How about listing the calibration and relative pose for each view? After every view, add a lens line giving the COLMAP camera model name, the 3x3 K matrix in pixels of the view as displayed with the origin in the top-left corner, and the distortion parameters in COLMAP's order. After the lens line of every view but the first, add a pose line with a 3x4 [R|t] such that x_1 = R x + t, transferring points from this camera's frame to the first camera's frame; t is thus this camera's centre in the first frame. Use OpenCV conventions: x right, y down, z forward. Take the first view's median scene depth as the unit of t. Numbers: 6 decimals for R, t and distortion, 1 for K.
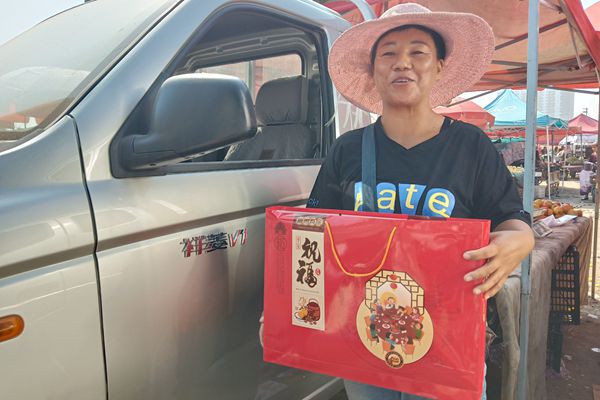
lens RADIAL K [[466.0, 0, 300.0], [0, 466.0, 200.0], [0, 0, 1]] dist [0.029836, -0.079720]
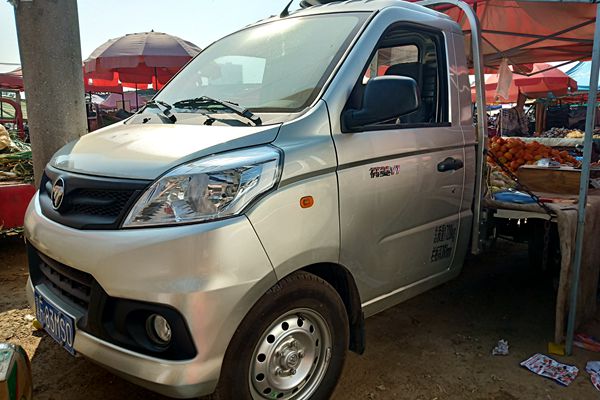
lens RADIAL K [[466.0, 0, 300.0], [0, 466.0, 200.0], [0, 0, 1]] dist [0.029836, -0.079720]
pose [[0.990454, 0.029682, -0.134611, -0.164516], [-0.019118, 0.996683, 0.079104, 0.041770], [0.136513, -0.075776, 0.987736, -0.490735]]
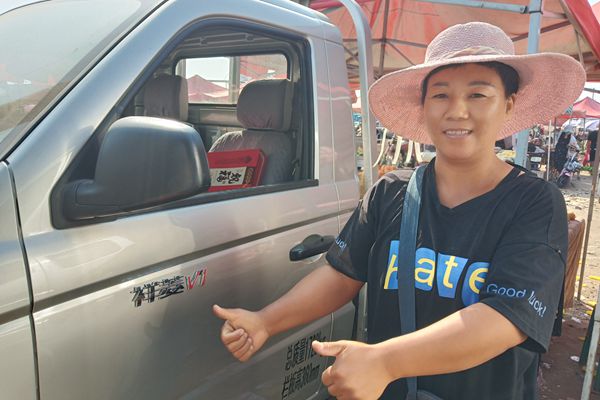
lens RADIAL K [[466.0, 0, 300.0], [0, 466.0, 200.0], [0, 0, 1]] dist [0.029836, -0.079720]
pose [[0.998932, 0.046026, 0.004069, 0.043467], [-0.046200, 0.996310, 0.072327, -0.104988], [-0.000725, -0.072438, 0.997373, 0.043666]]
